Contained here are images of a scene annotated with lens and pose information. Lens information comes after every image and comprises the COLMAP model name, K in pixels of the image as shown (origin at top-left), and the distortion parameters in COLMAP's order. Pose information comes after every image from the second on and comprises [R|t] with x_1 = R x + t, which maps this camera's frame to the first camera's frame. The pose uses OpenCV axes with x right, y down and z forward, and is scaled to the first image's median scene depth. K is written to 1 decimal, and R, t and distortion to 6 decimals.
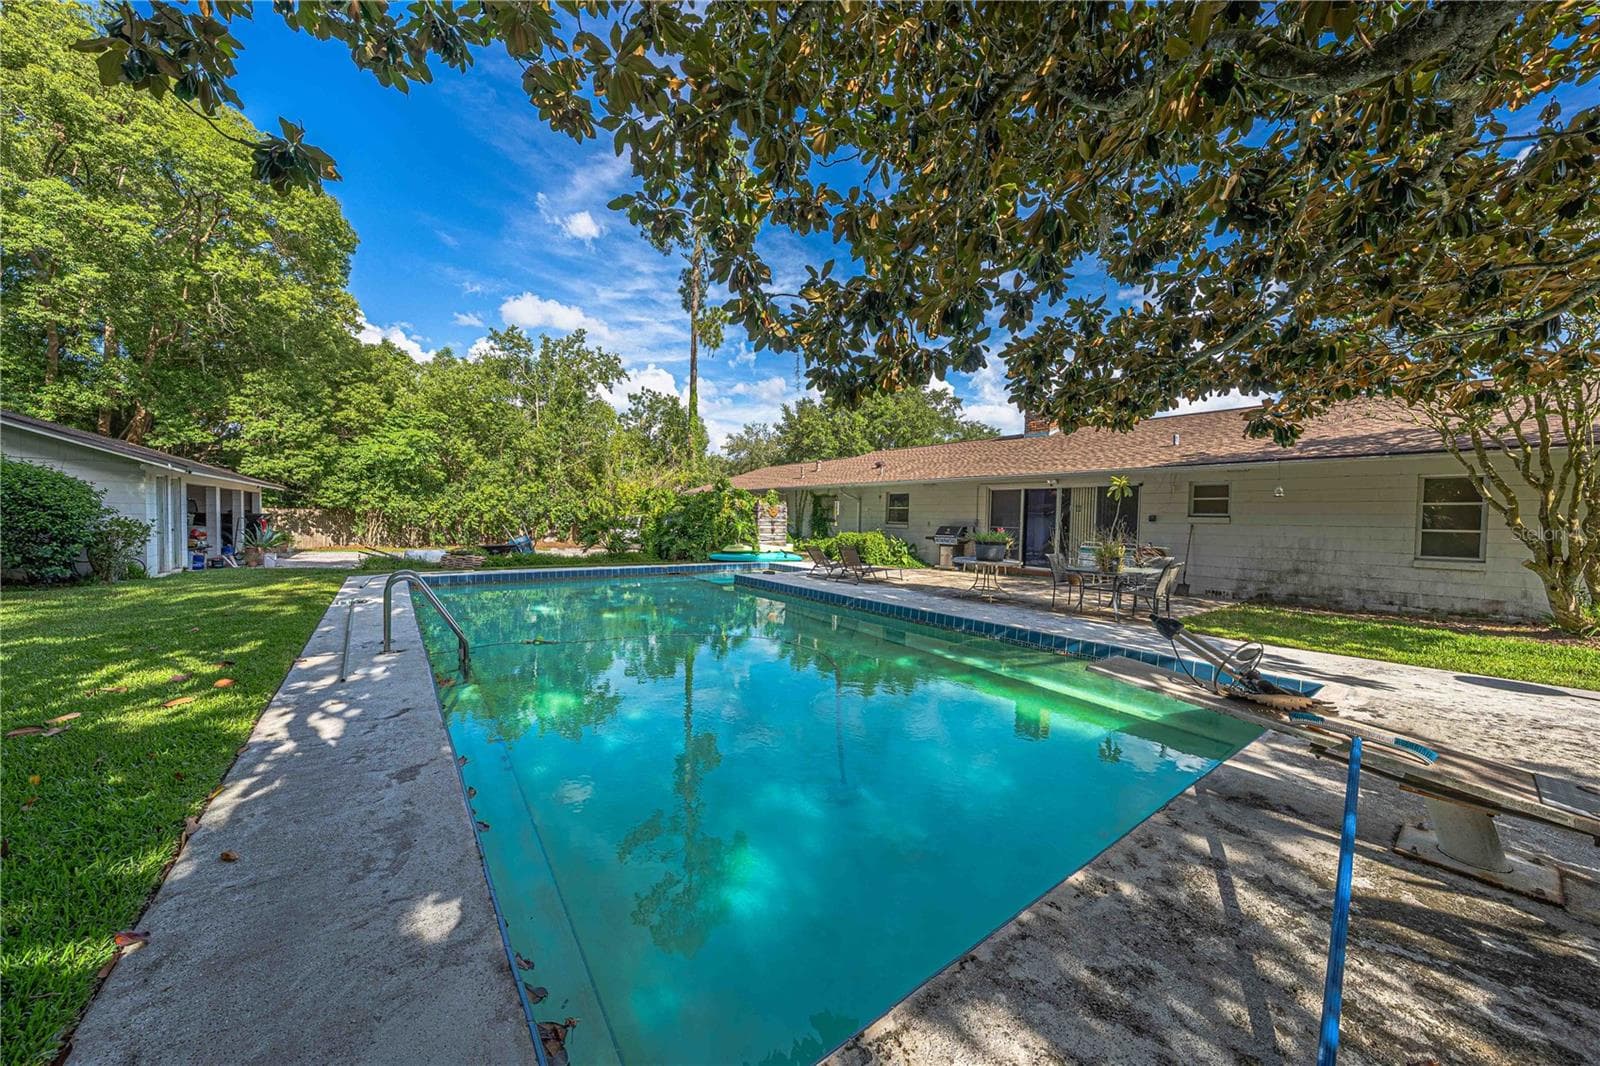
lens RADIAL K [[548.6, 0, 797.9], [0, 548.6, 535.4], [0, 0, 1]] dist [-0.000496, -0.000046]
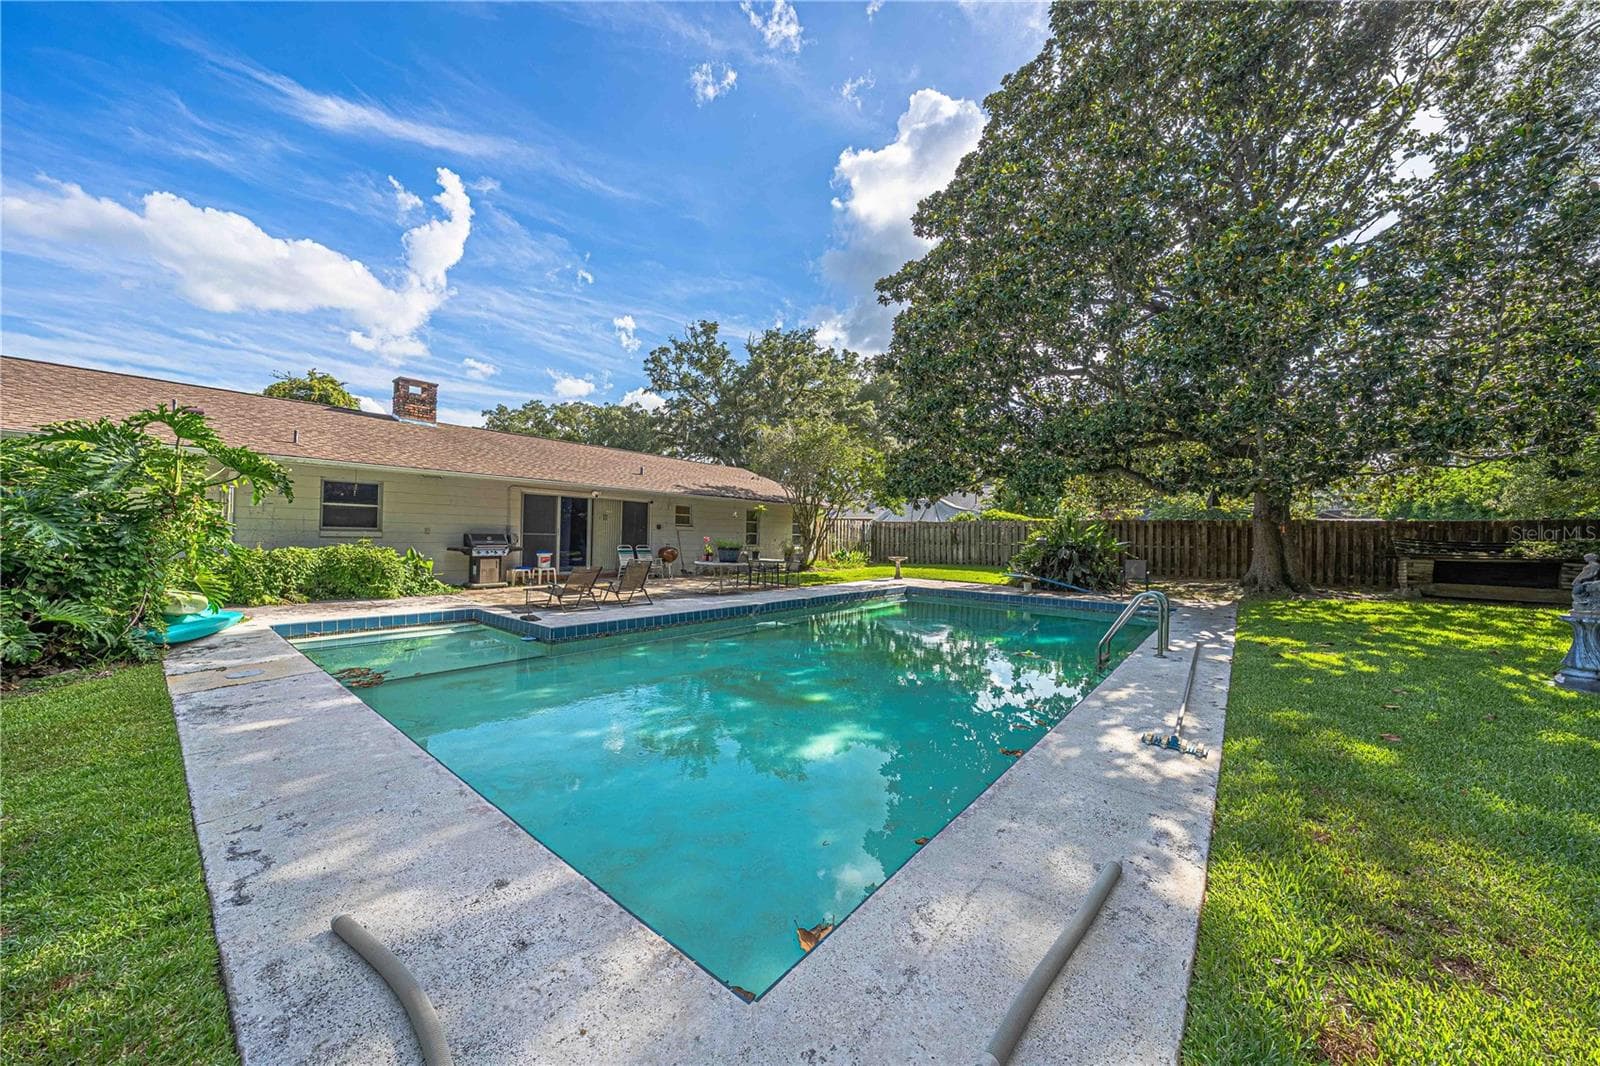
lens RADIAL K [[547.9, 0, 800.0], [0, 547.9, 533.0], [0, 0, 1]] dist [0.000177, 0.000345]
pose [[-0.229816, -0.019819, 0.973032, -0.625580], [0.005461, 0.999751, 0.021653, -0.033380], [-0.973219, 0.010290, -0.229650, 0.742104]]
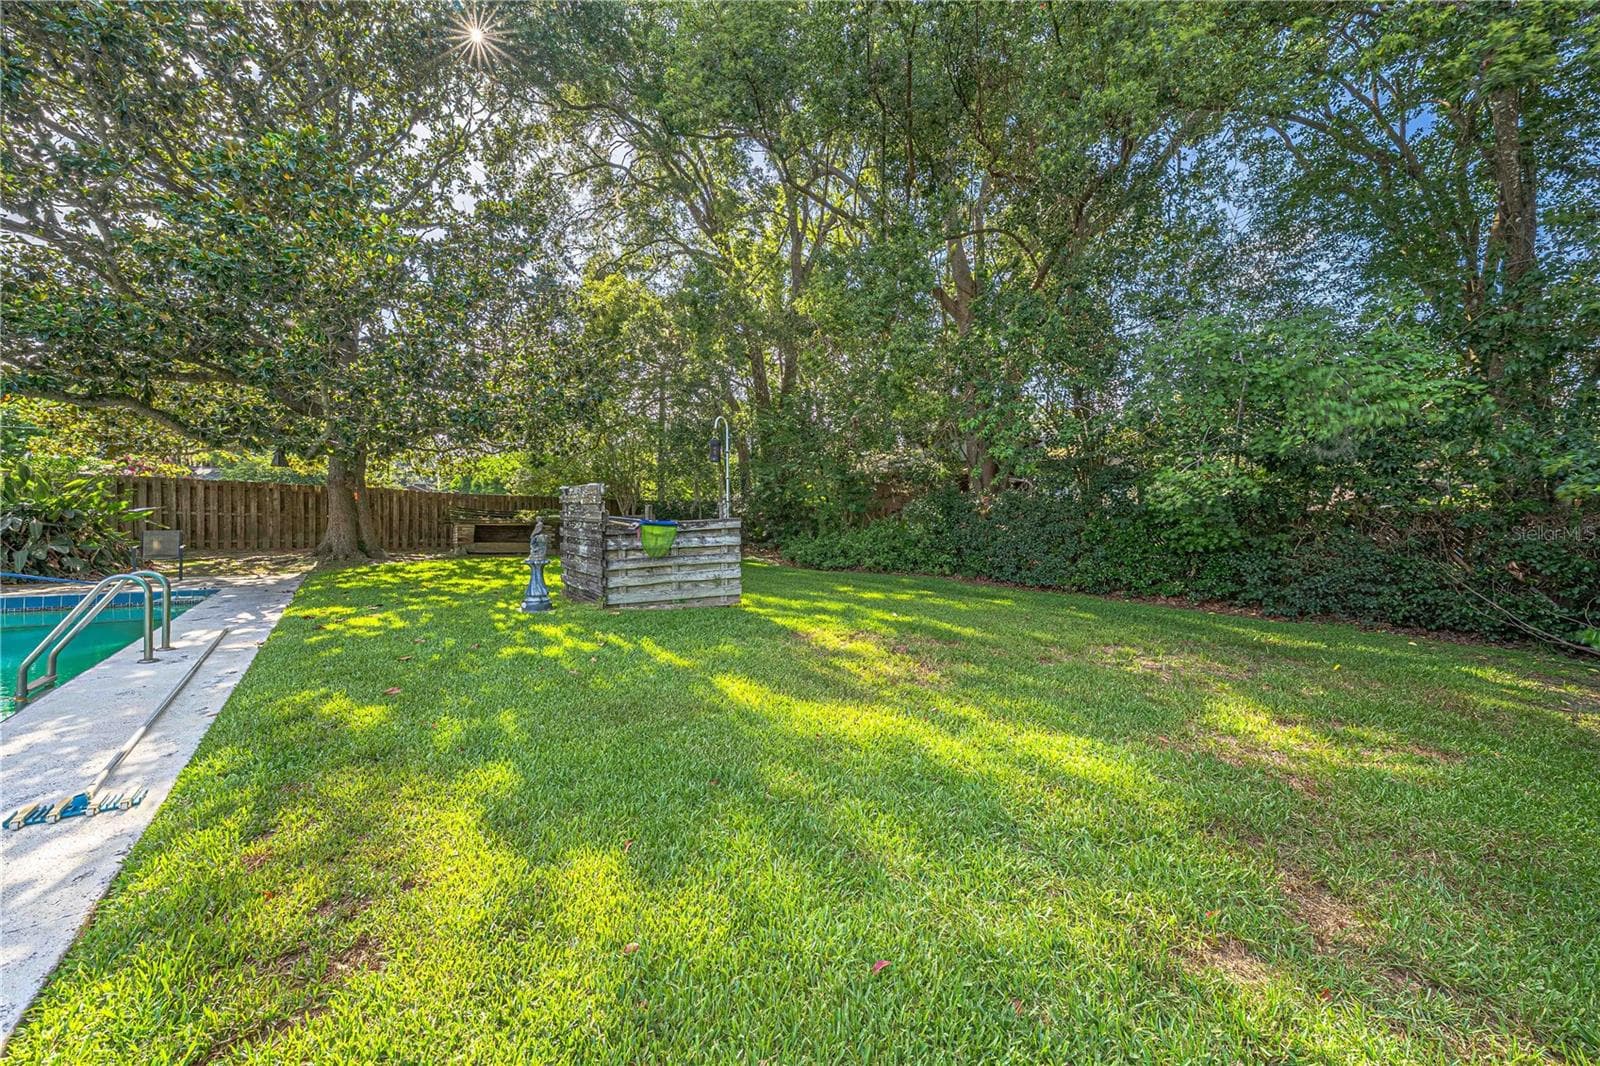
lens RADIAL K [[548.7, 0, 797.7], [0, 548.7, 530.4], [0, 0, 1]] dist [-0.000595, -0.000082]
pose [[-0.998530, -0.043613, -0.032170, -0.624951], [-0.044887, 0.998191, 0.040010, -0.028213], [0.030367, 0.041395, -0.998681, 0.689647]]
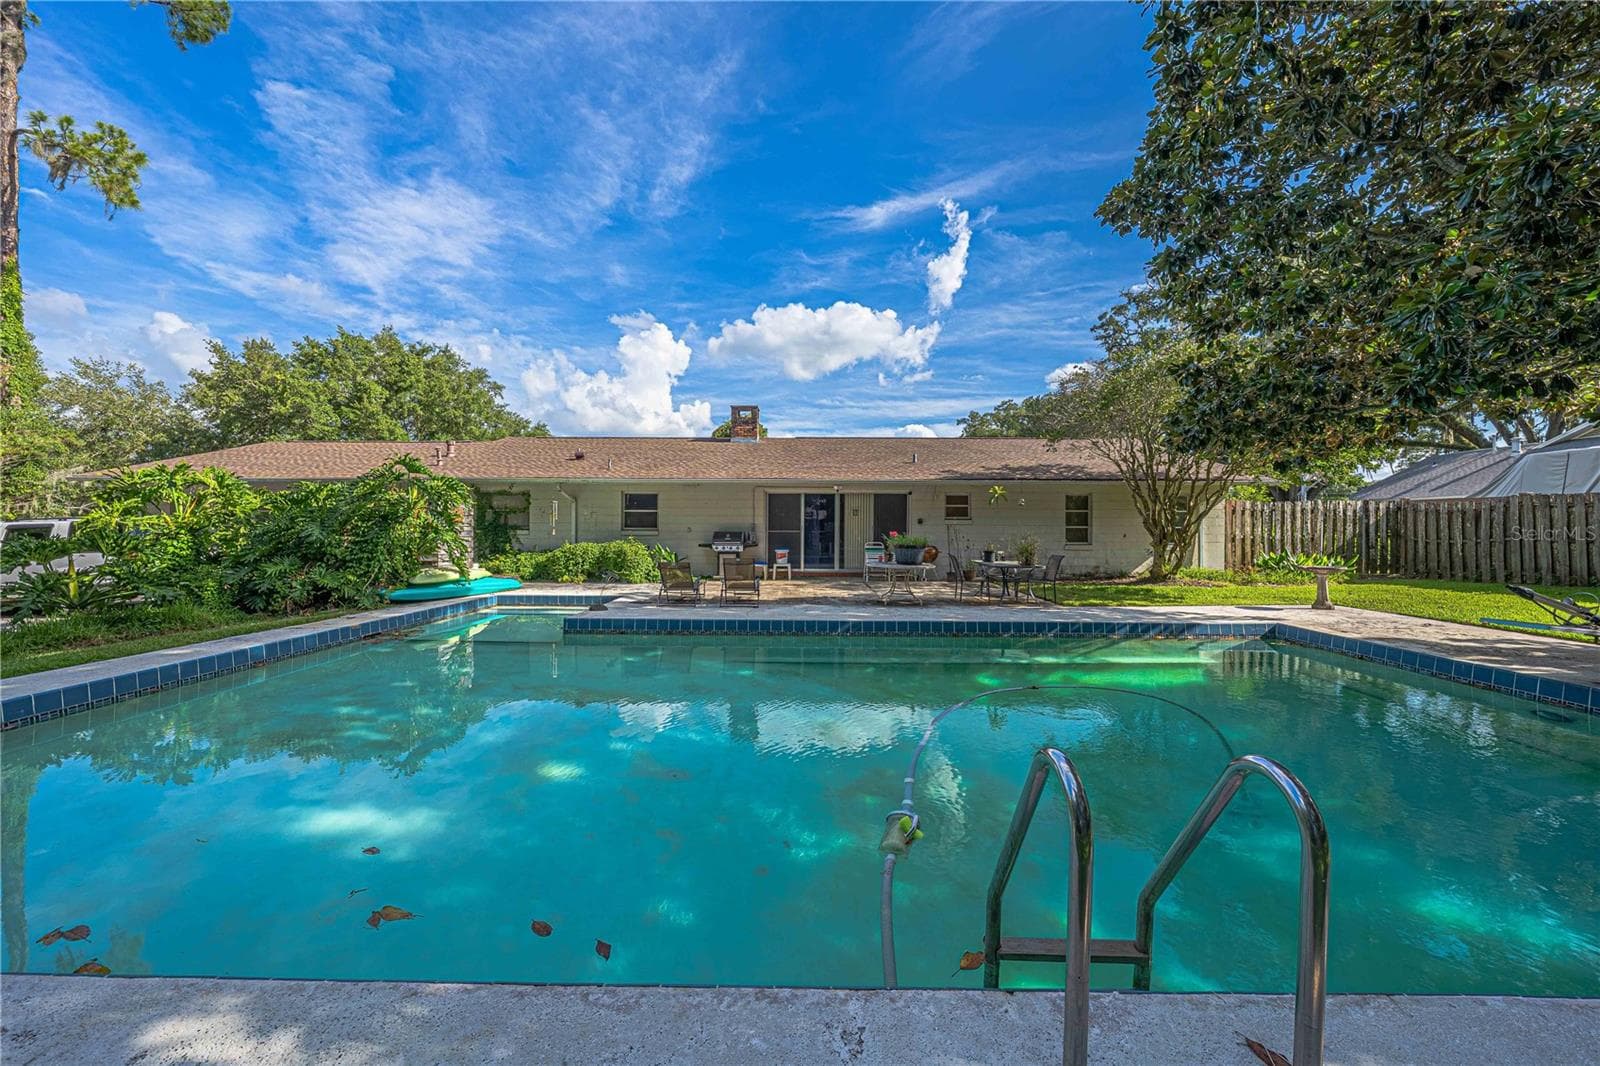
lens RADIAL K [[548.6, 0, 797.9], [0, 548.6, 535.4], [0, 0, 1]] dist [-0.000496, -0.000046]
pose [[0.614951, -0.027804, 0.788075, -0.370134], [0.033774, 0.999390, 0.008905, -0.014711], [-0.787842, 0.021140, 0.615515, 0.354623]]
